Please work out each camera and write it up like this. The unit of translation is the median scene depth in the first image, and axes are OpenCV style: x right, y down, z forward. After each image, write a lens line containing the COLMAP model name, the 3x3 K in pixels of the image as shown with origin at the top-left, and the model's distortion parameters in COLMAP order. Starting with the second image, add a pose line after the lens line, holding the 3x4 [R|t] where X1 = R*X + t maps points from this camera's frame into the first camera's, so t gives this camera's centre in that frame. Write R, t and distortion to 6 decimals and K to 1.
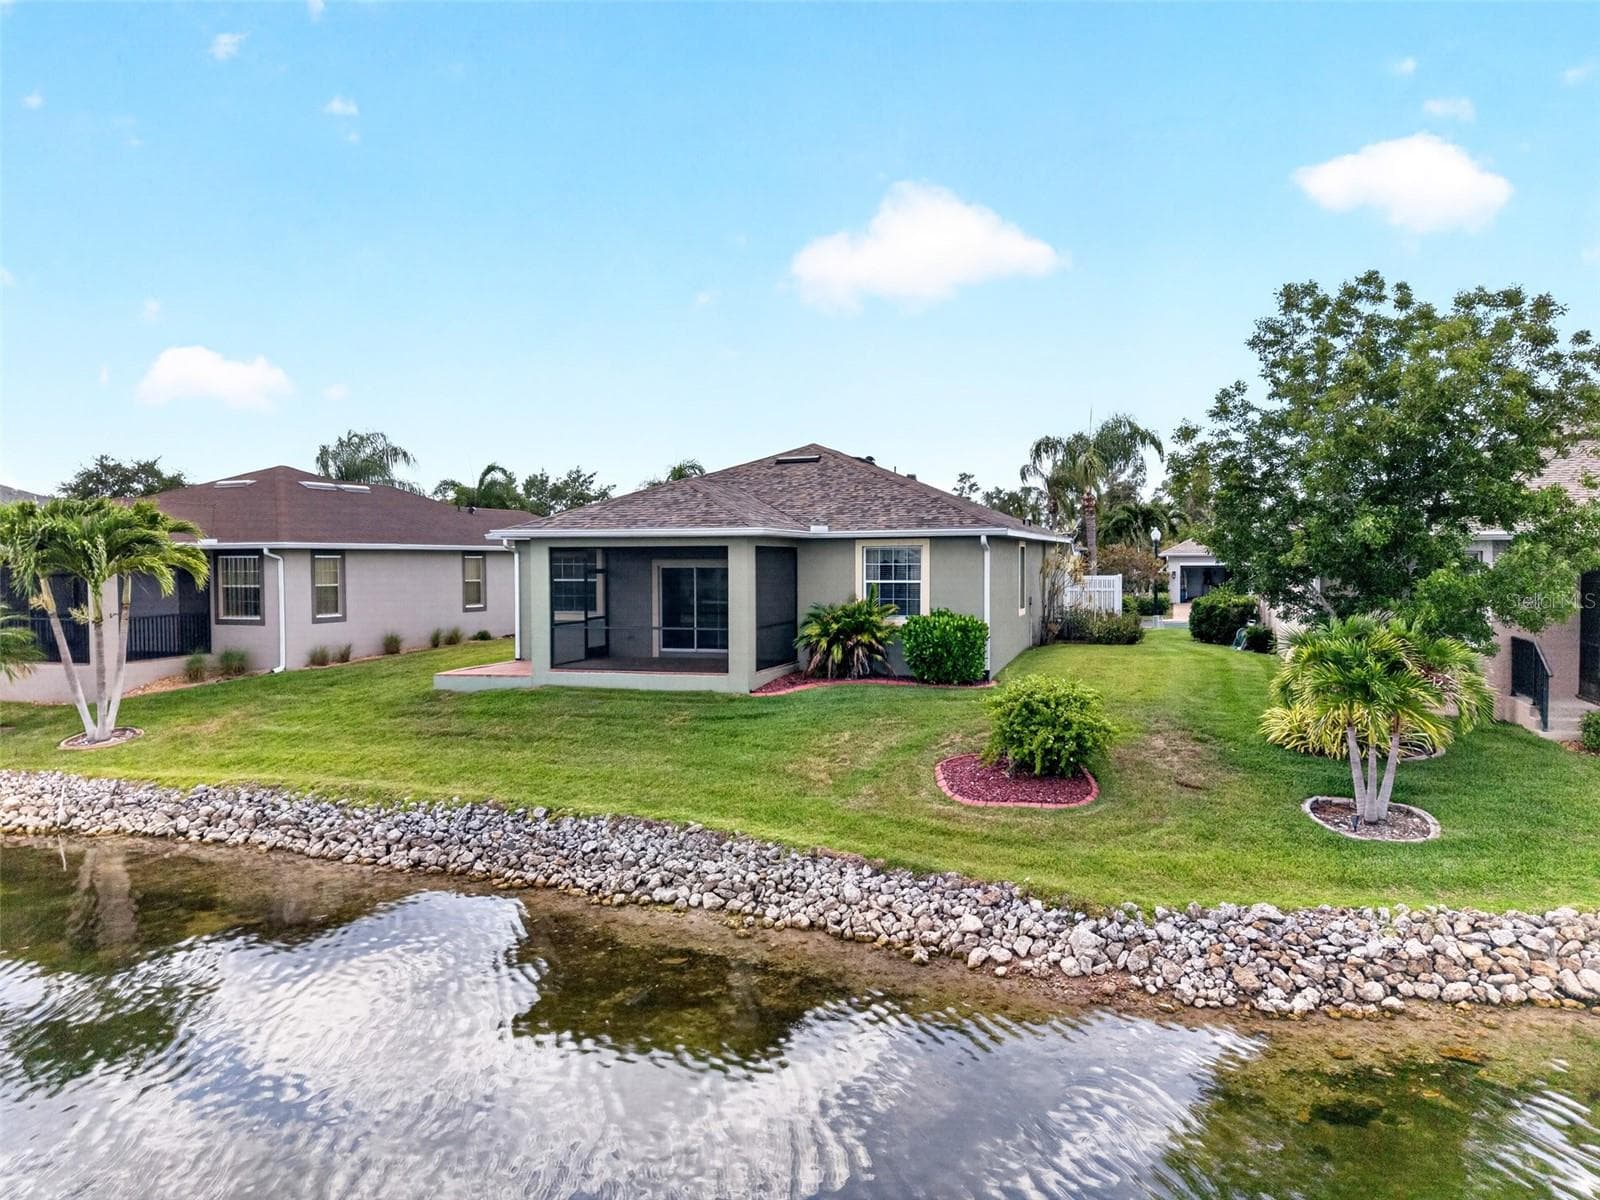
lens RADIAL K [[1110.1, 0, 800.0], [0, 1110.1, 600.0], [0, 0, 1]] dist [0.002297, -0.000552]
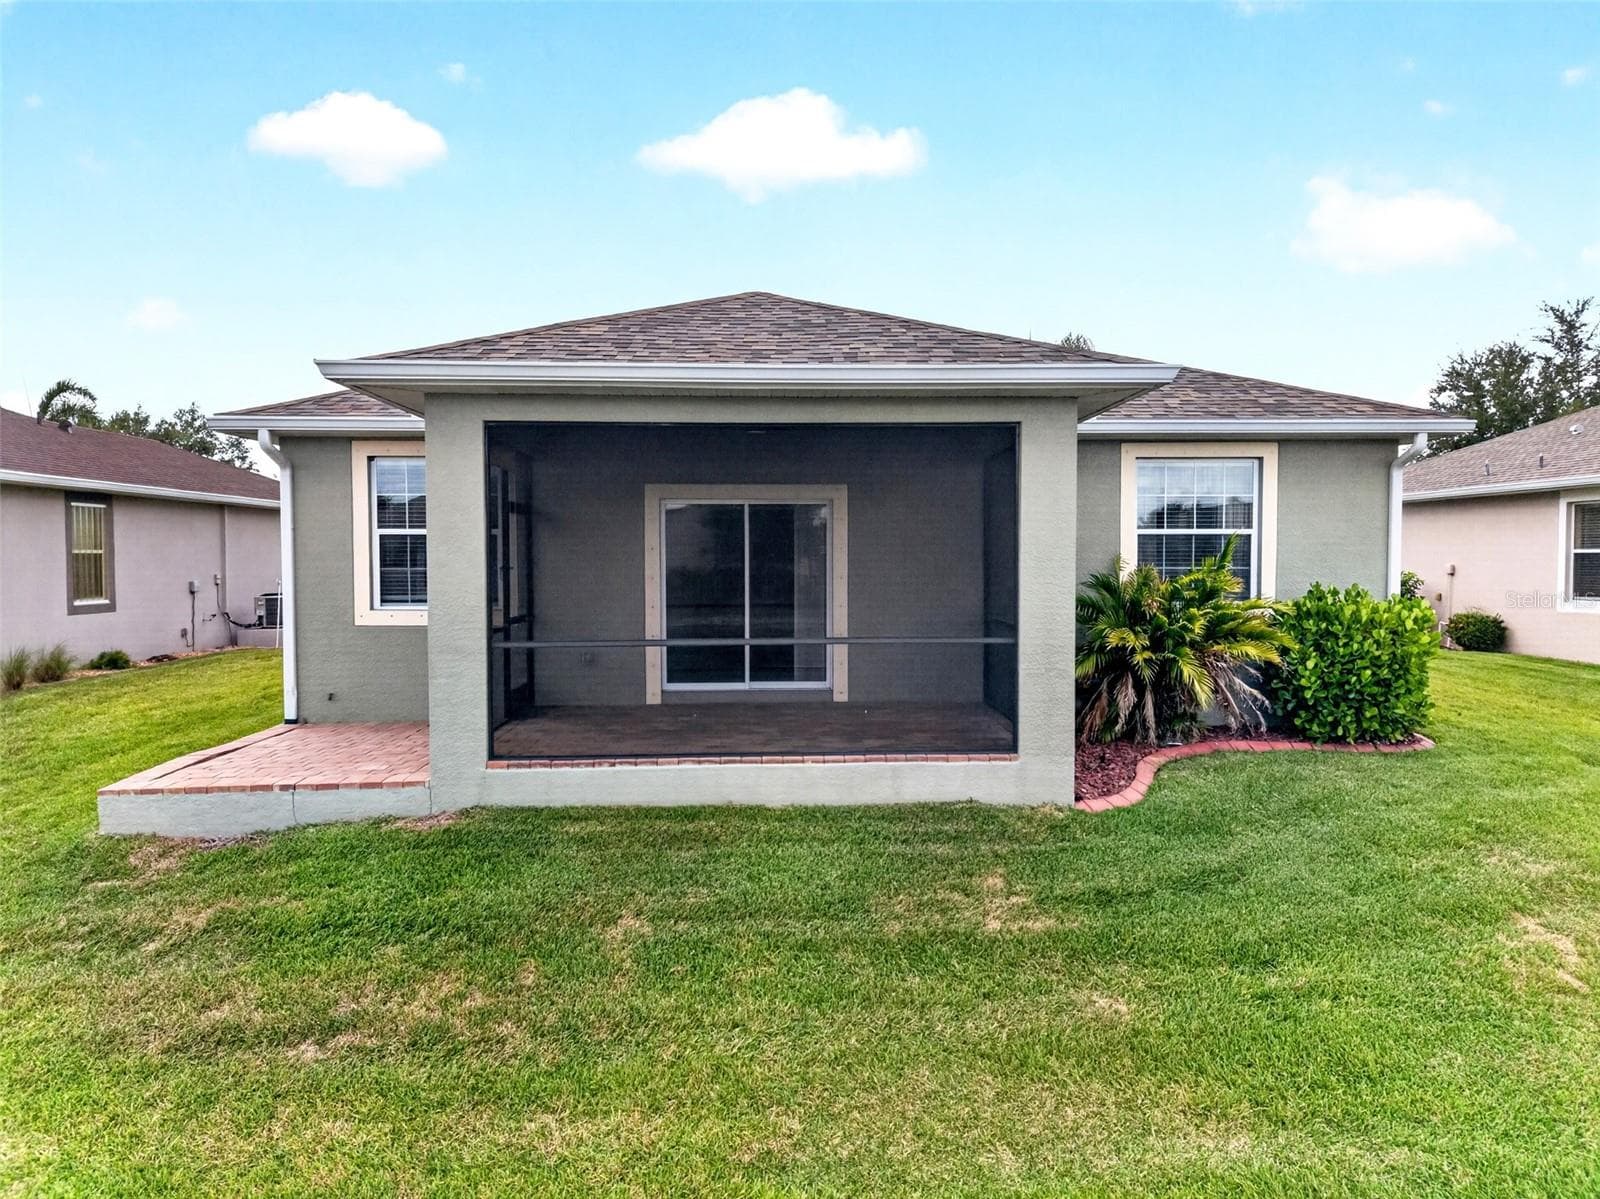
lens RADIAL K [[1110.1, 0, 800.0], [0, 1110.1, 599.5], [0, 0, 1]] dist [0.002297, -0.000552]
pose [[0.936068, -0.011948, 0.351615, -0.219221], [0.011535, 0.999928, 0.003270, 0.007867], [-0.351629, 0.000994, 0.936139, 0.533089]]
